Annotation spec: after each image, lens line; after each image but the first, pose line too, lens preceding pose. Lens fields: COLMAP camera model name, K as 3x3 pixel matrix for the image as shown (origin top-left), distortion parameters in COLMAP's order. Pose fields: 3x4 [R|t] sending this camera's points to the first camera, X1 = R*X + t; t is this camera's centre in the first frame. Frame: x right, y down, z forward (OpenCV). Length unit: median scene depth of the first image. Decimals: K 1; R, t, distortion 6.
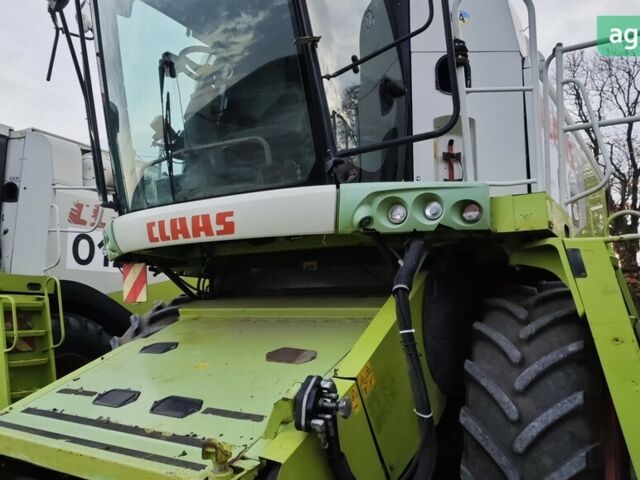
lens RADIAL K [[546.0, 0, 318.1], [0, 546.0, 242.3], [0, 0, 1]] dist [-0.038101, 0.069401]
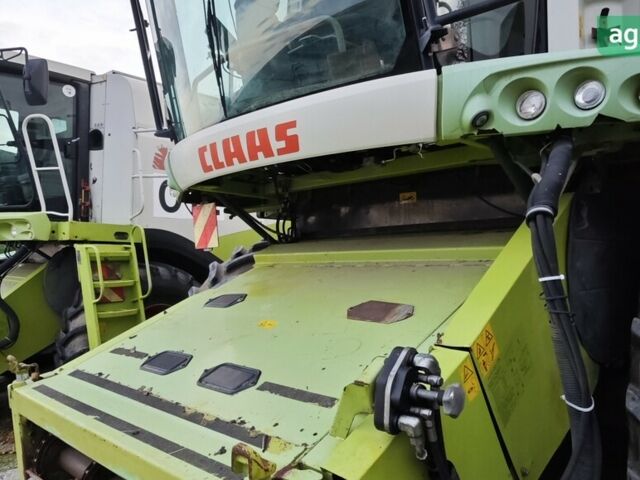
lens RADIAL K [[546.0, 0, 315.7], [0, 546.0, 248.5], [0, 0, 1]] dist [-0.038101, 0.069401]
pose [[0.979490, -0.020055, -0.200494, 0.016149], [0.041218, 0.993935, 0.101947, 0.041431], [0.197234, -0.108121, 0.974376, 0.260635]]
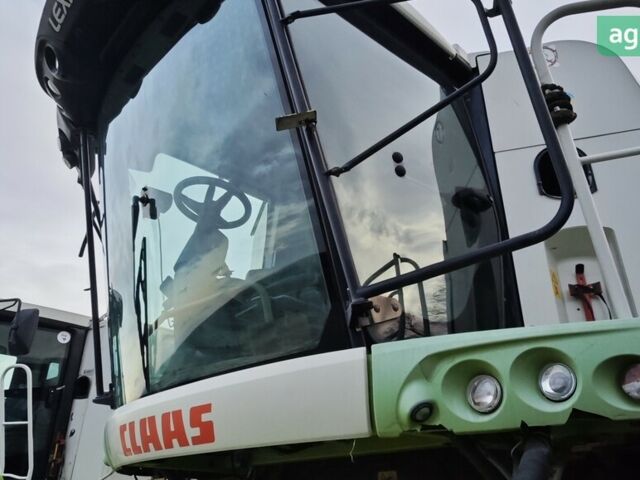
lens RADIAL K [[546.0, 0, 317.9], [0, 546.0, 242.7], [0, 0, 1]] dist [-0.038101, 0.069401]
pose [[0.967749, -0.119612, -0.221709, 0.115472], [0.043751, 0.946517, -0.319675, -0.027220], [0.248088, 0.299665, 0.921224, 0.411047]]
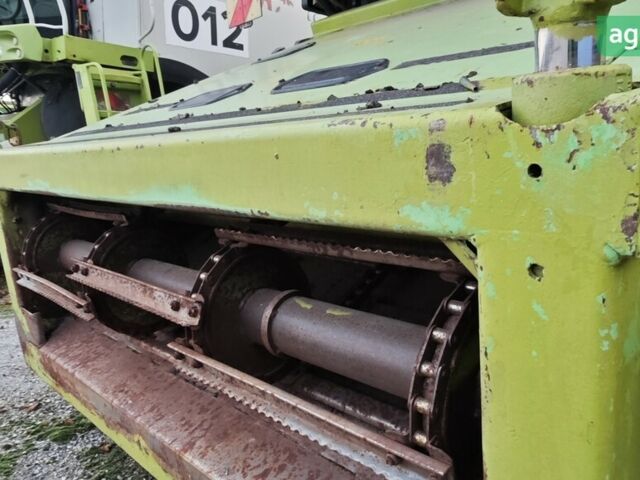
lens RADIAL K [[546.0, 0, 316.2], [0, 546.0, 246.6], [0, 0, 1]] dist [-0.038101, 0.069401]
pose [[0.975371, 0.018686, -0.219779, -0.151065], [0.044360, 0.959428, 0.278441, 0.275847], [0.216065, -0.281333, 0.934969, 0.483912]]
